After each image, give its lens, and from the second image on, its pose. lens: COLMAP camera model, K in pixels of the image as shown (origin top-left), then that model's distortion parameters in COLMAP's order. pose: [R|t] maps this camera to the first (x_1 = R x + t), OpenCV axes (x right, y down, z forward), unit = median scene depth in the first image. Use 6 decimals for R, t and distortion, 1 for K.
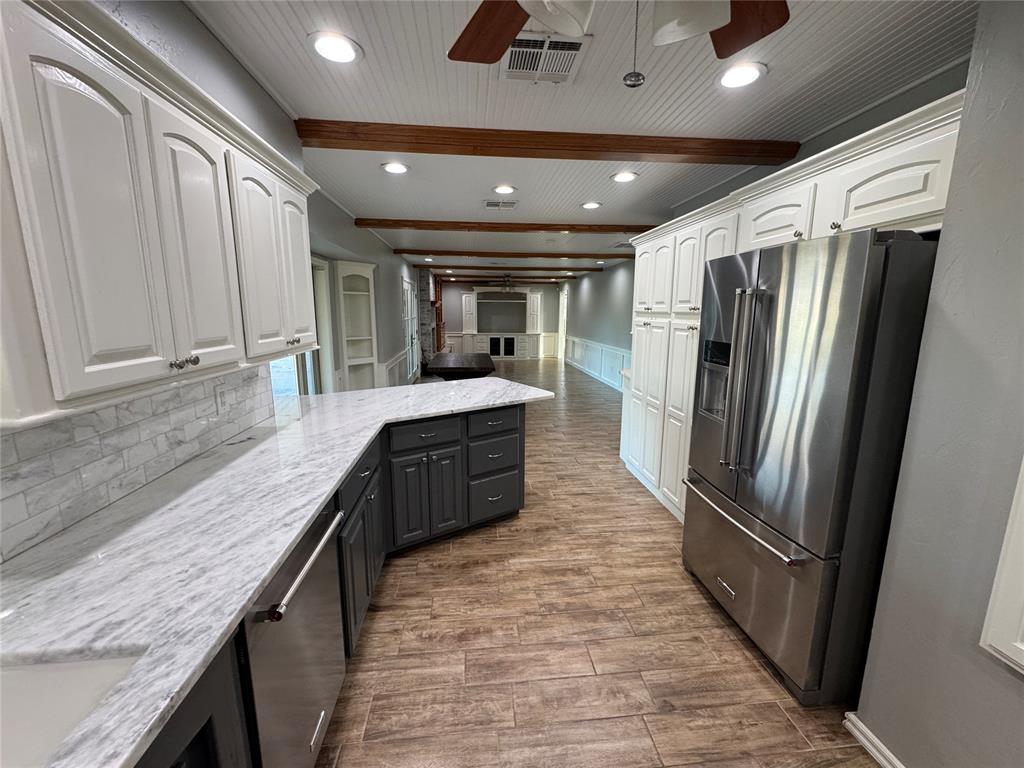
lens RADIAL K [[409.9, 0, 508.5], [0, 409.9, 383.9], [0, 0, 1]] dist [-0.003516, 0.000207]
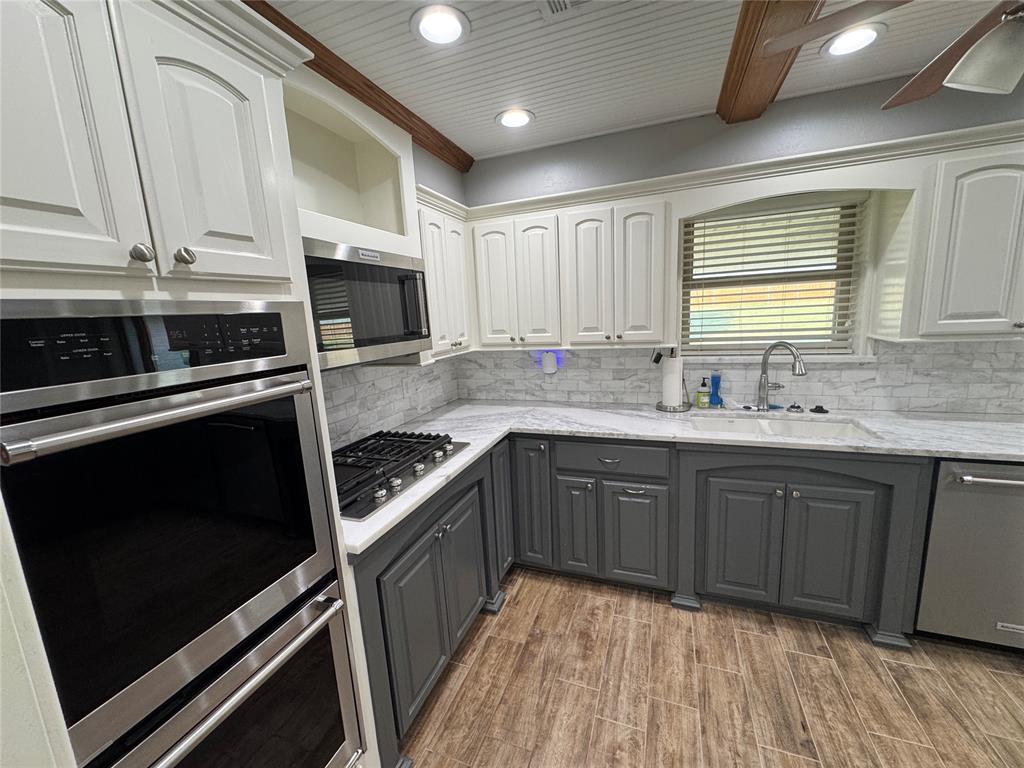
lens RADIAL K [[409.9, 0, 509.2], [0, 409.9, 382.9], [0, 0, 1]] dist [-0.003516, 0.000207]
pose [[-0.444030, 0.176439, -0.878468, 0.621082], [-0.107553, 0.962836, 0.247748, -0.005271], [0.889533, 0.204489, -0.408552, -0.007551]]
